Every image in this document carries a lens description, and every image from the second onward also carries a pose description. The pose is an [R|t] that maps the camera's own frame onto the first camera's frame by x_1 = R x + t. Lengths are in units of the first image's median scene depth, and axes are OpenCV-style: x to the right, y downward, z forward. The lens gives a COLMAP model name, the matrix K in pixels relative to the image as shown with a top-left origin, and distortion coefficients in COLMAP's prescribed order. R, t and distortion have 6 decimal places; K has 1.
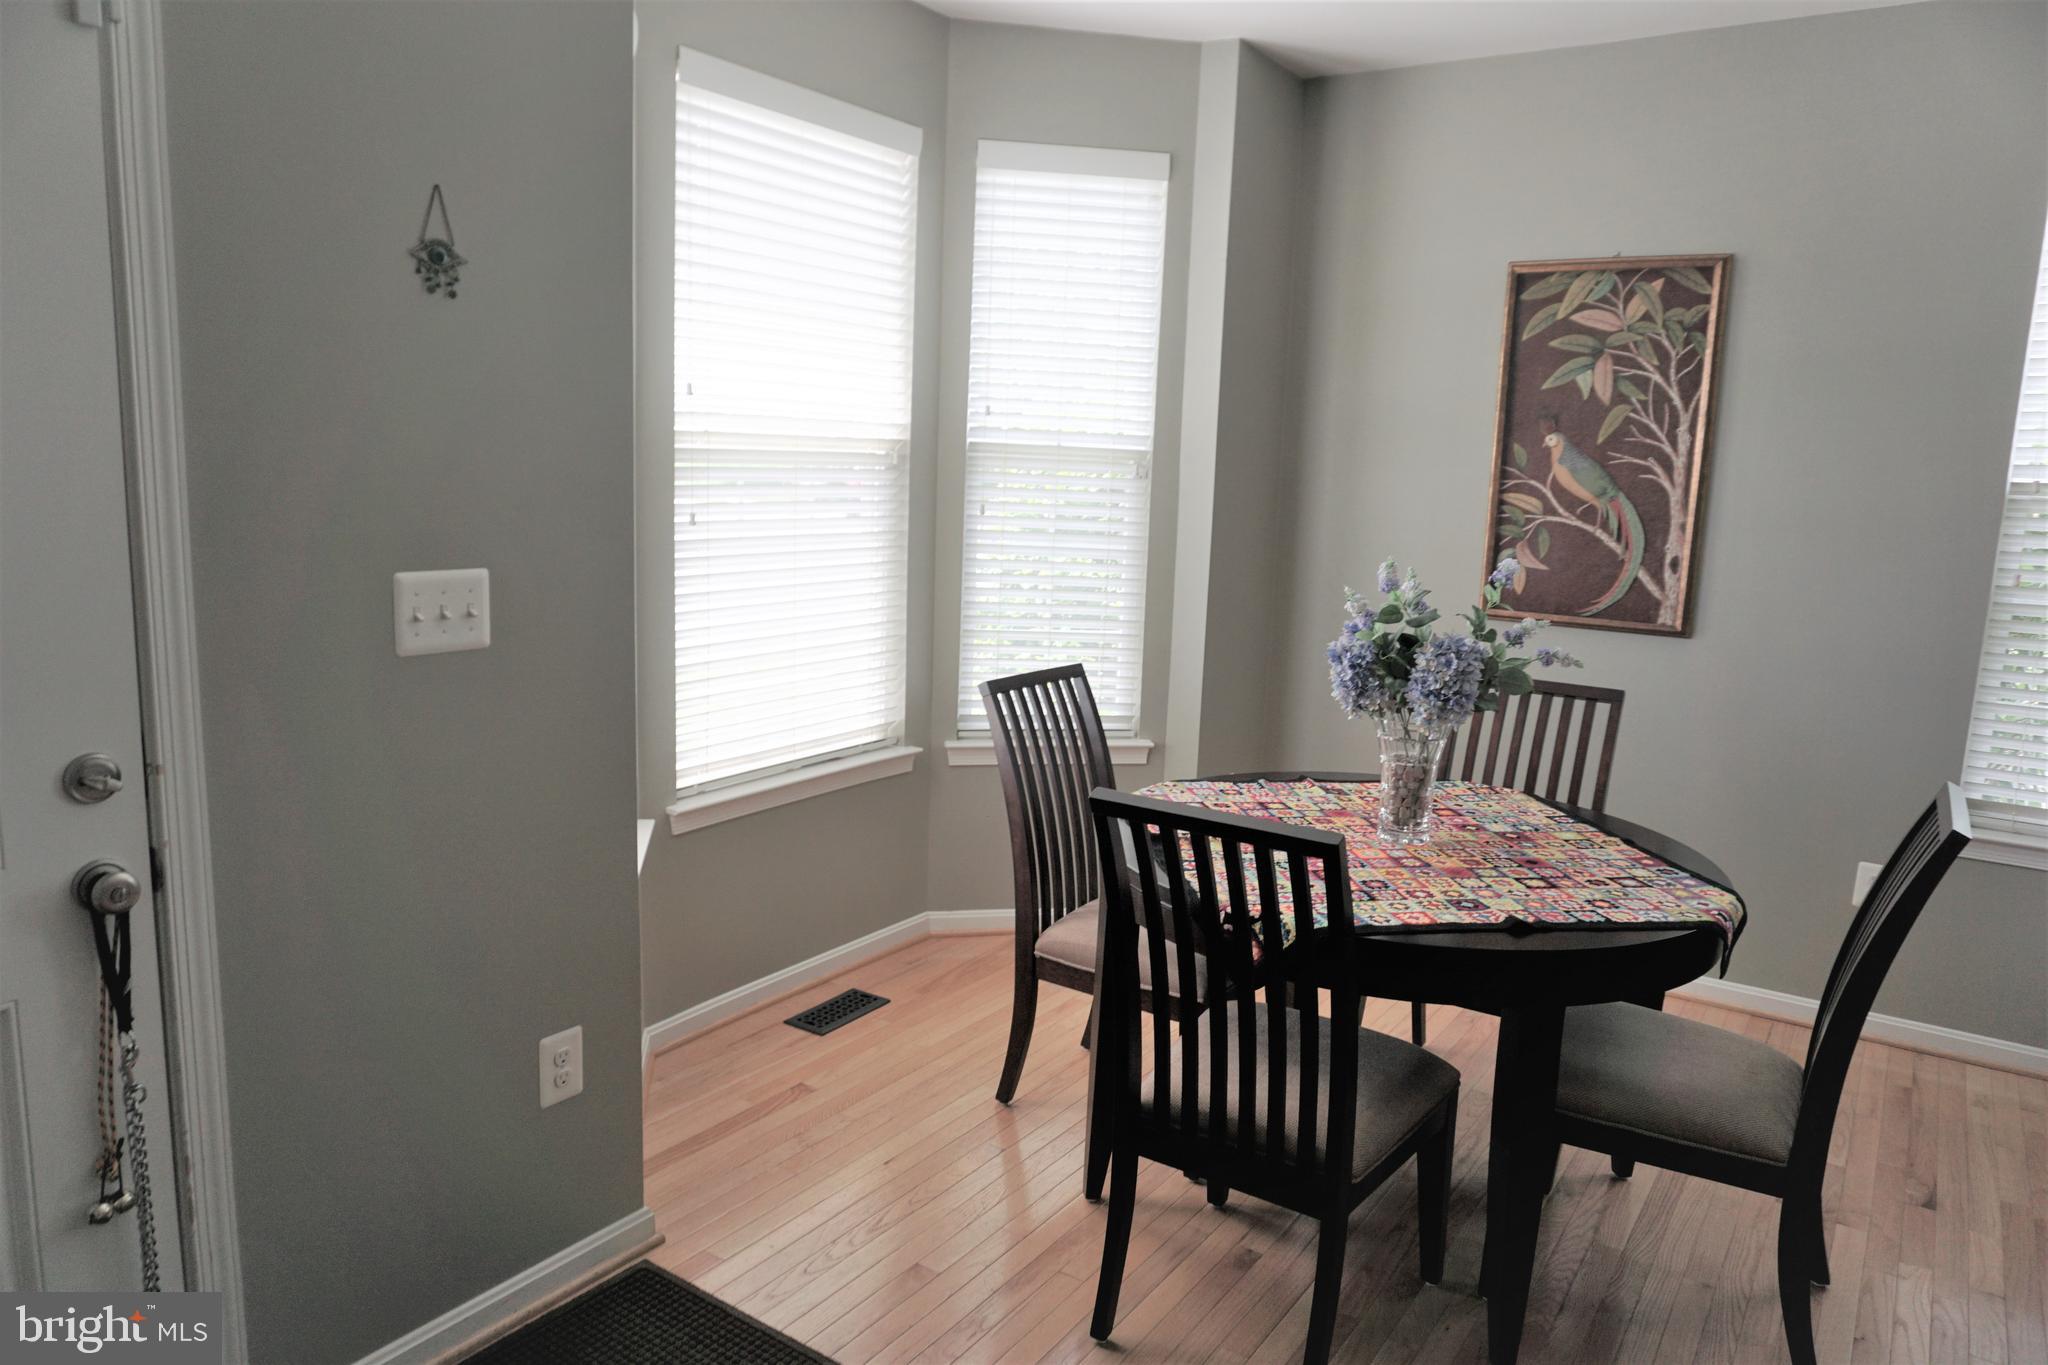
lens RADIAL K [[1400.7, 0, 1007.3], [0, 1400.7, 686.9], [0, 0, 1]] dist [-0.009955, 0.017931]
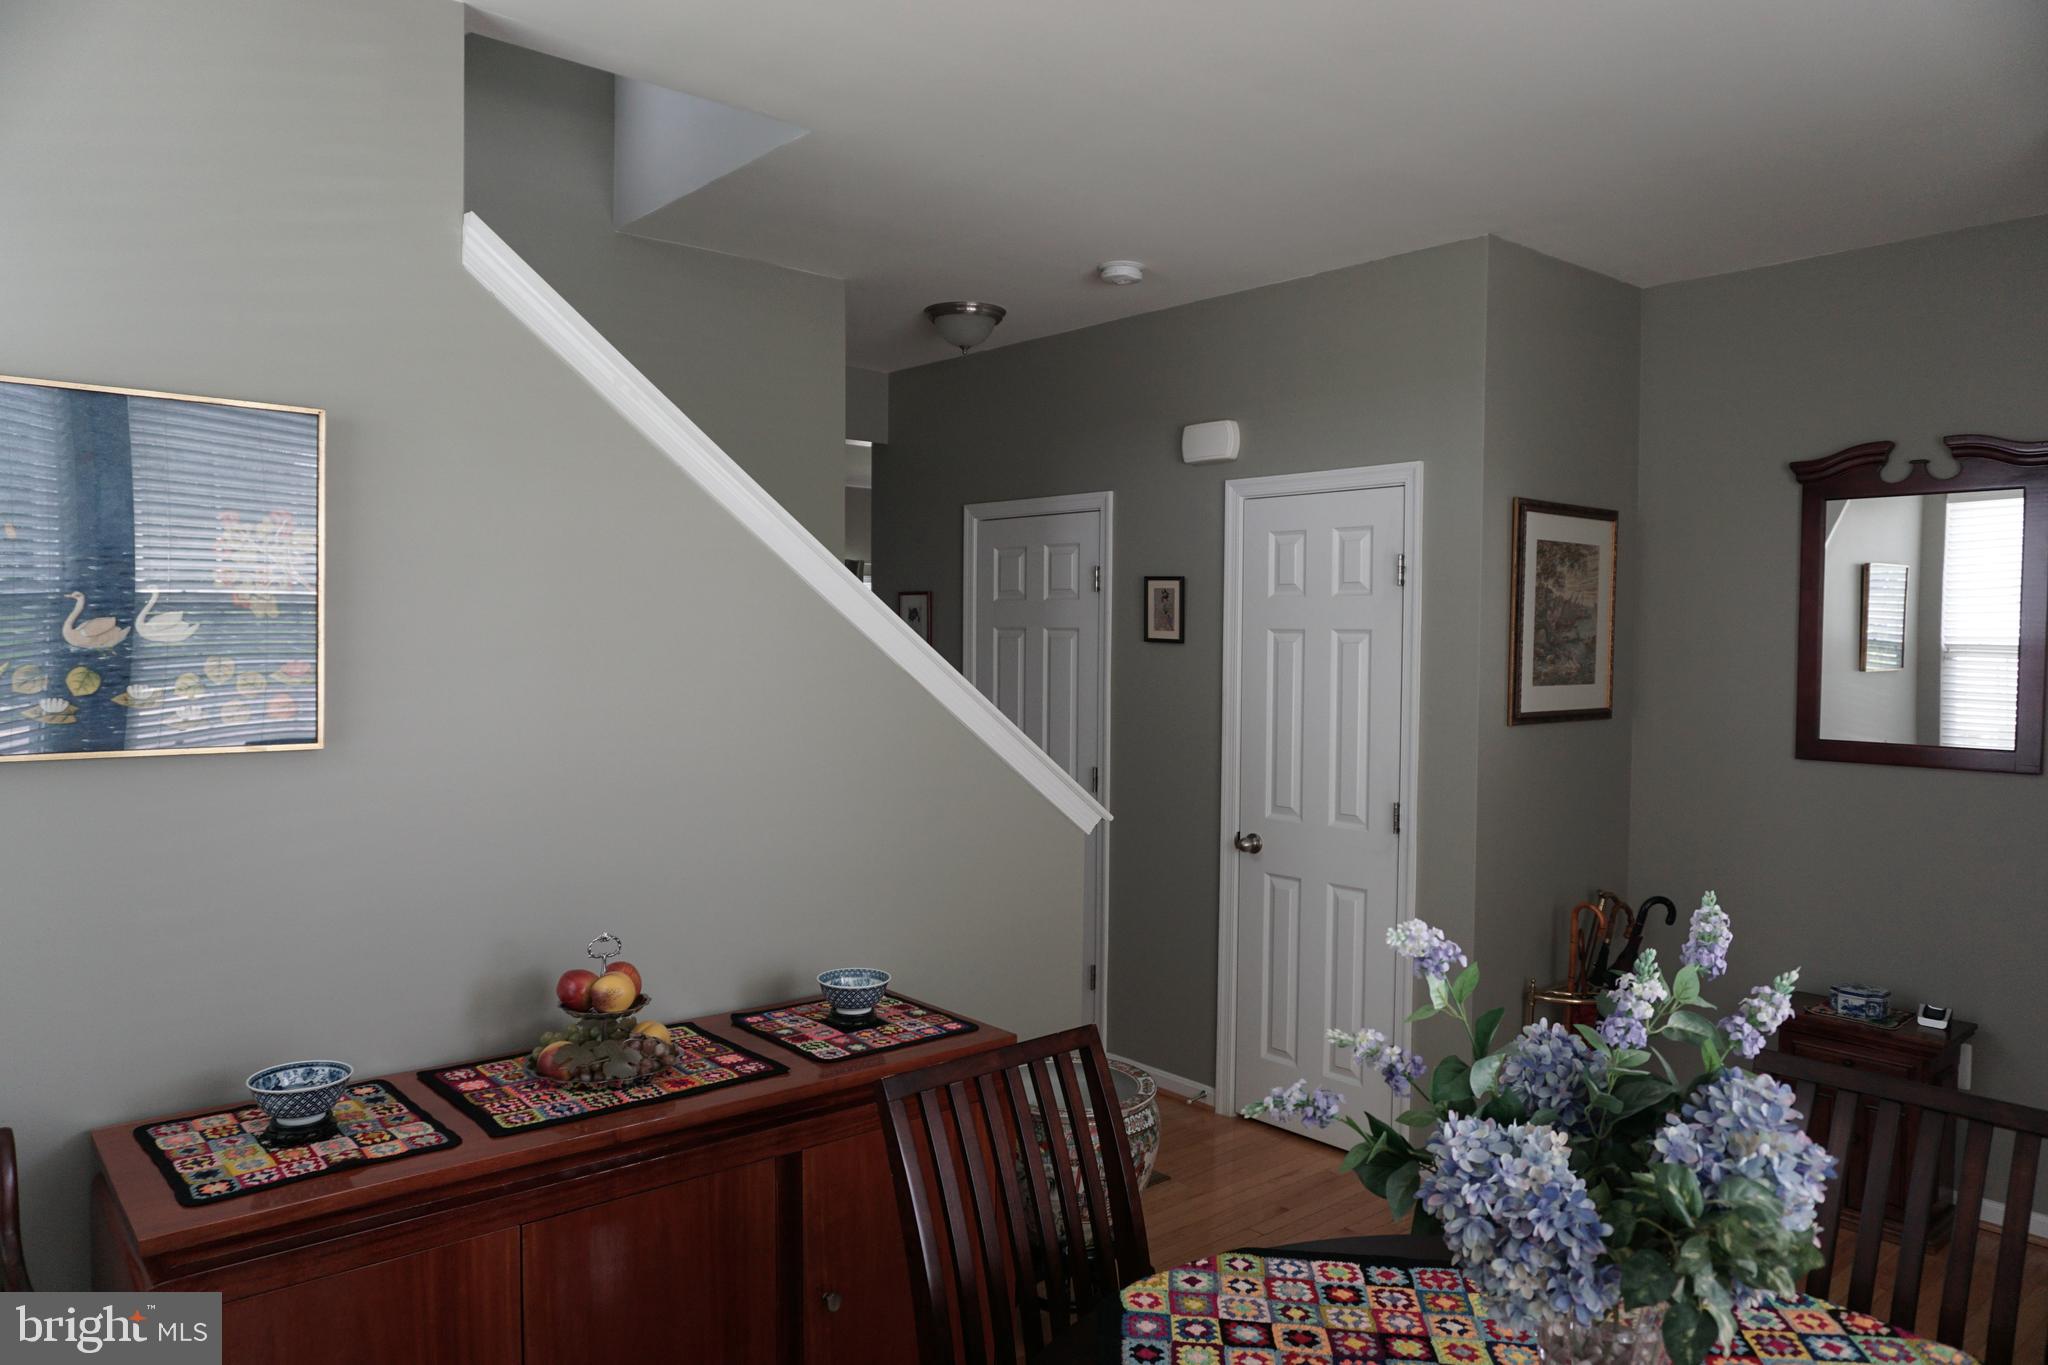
lens RADIAL K [[1400.7, 0, 1028.4], [0, 1400.7, 683.6], [0, 0, 1]] dist [-0.009955, 0.017931]
pose [[-0.967391, -0.028597, 0.251669, 0.399443], [0.026678, 0.976575, 0.213516, -0.288466], [-0.251879, 0.213267, -0.943967, 1.592706]]
